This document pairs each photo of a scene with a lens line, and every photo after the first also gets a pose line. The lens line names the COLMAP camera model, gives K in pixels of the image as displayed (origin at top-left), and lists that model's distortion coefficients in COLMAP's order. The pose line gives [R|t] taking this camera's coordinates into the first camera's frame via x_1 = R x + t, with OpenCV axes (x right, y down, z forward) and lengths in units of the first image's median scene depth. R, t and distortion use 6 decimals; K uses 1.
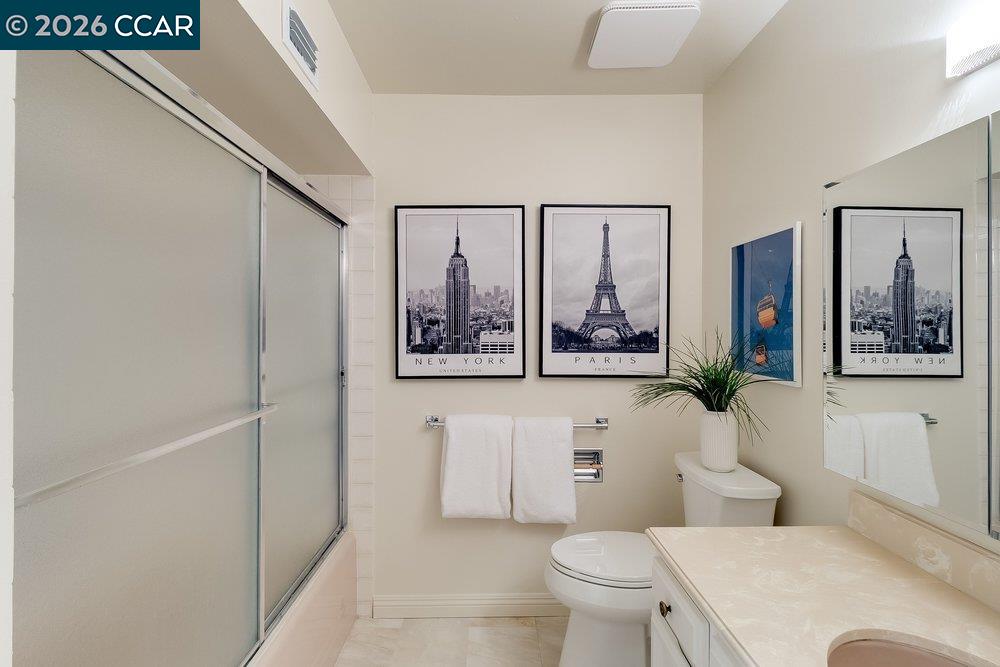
lens RADIAL K [[460.2, 0, 498.7], [0, 460.2, 324.2], [0, 0, 1]] dist [0.000406, -0.001007]
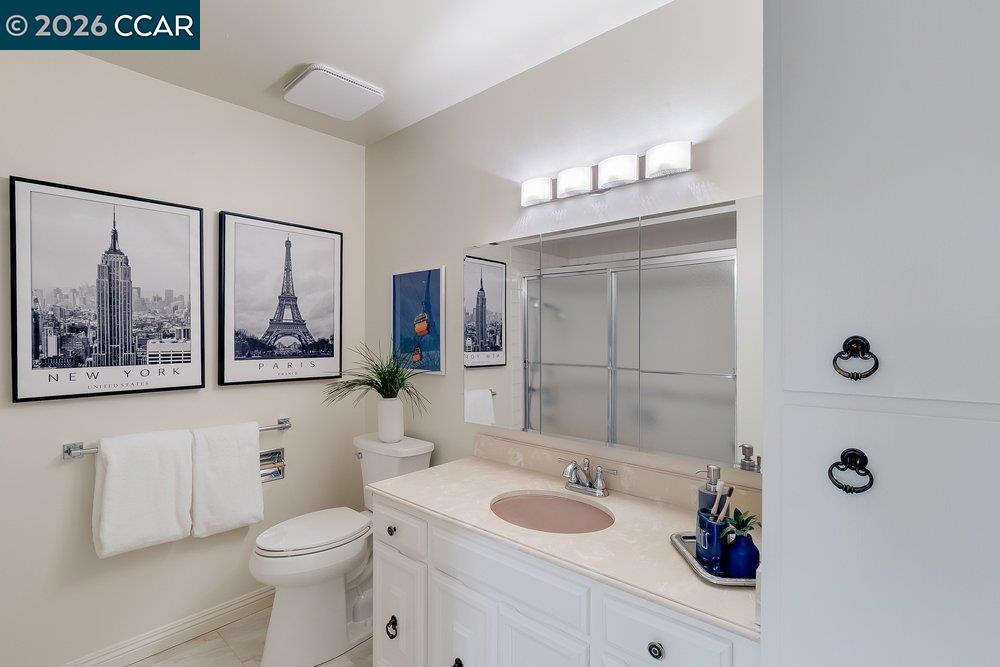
lens RADIAL K [[460.2, 0, 498.7], [0, 460.2, 324.2], [0, 0, 1]] dist [0.000406, -0.001007]
pose [[0.680939, 0.017360, 0.732134, -0.230203], [-0.006016, 0.999818, -0.018112, -0.002533], [-0.732316, 0.007929, 0.680919, -0.111860]]
